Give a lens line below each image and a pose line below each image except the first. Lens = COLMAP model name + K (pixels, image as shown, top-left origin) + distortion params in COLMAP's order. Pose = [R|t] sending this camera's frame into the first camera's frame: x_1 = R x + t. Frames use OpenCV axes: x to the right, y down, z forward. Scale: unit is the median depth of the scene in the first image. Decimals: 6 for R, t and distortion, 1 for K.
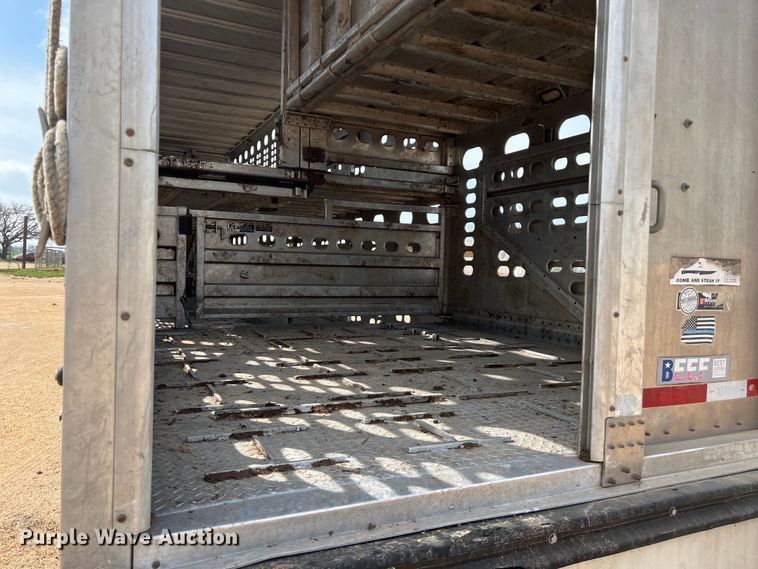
lens RADIAL K [[572.5, 0, 379.0], [0, 572.5, 284.5], [0, 0, 1]] dist [0.084576, -0.093714]
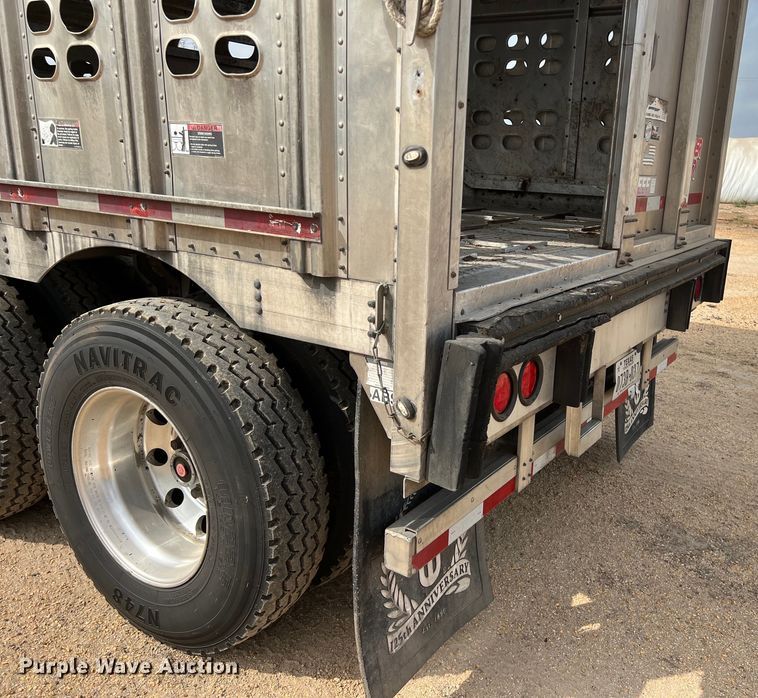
lens RADIAL K [[706.6, 0, 459.2], [0, 706.6, 349.0], [0, 0, 1]] dist [0.028400, -0.022004]
pose [[0.835882, -0.134118, 0.532273, -0.747889], [-0.008574, 0.966382, 0.256966, 0.095469], [-0.548843, -0.219357, 0.806631, -0.167888]]
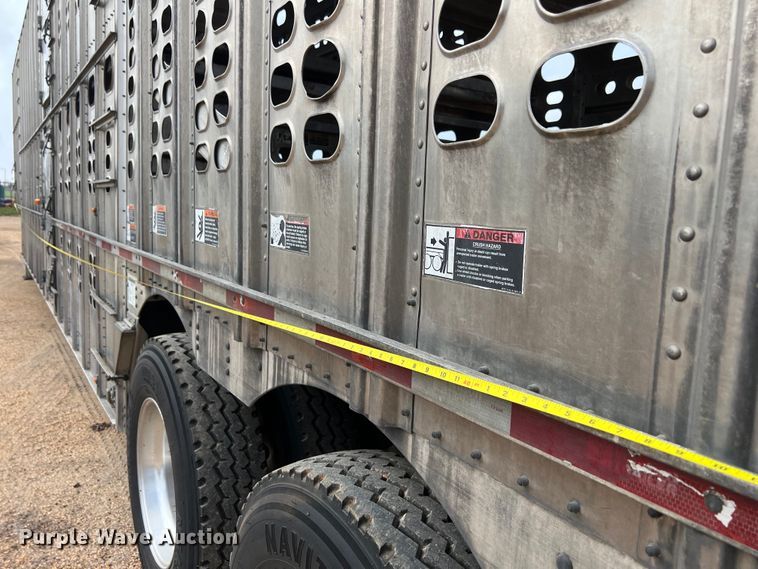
lens RADIAL K [[572.5, 0, 379.0], [0, 572.5, 284.5], [0, 0, 1]] dist [0.084576, -0.093714]
pose [[0.990020, 0.007219, 0.140743, -0.610948], [-0.021484, 0.994745, 0.100107, 0.049026], [-0.139281, -0.102131, 0.984972, 0.501648]]
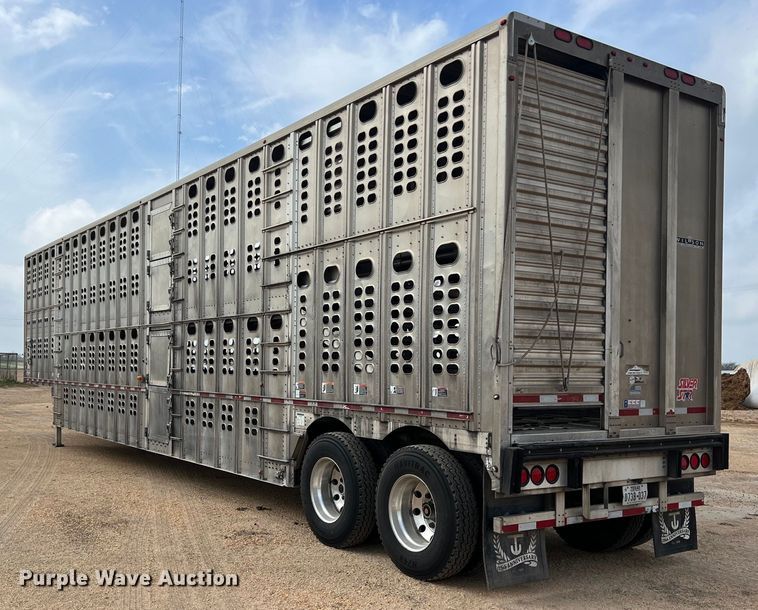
lens RADIAL K [[775.8, 0, 353.3], [0, 775.8, 355.4], [0, 0, 1]] dist [0.098050, -0.014431]
pose [[0.988732, -0.012946, 0.149139, -1.446548], [0.018409, 0.999207, -0.035306, 0.017849], [-0.148563, 0.037654, 0.988186, -2.710162]]
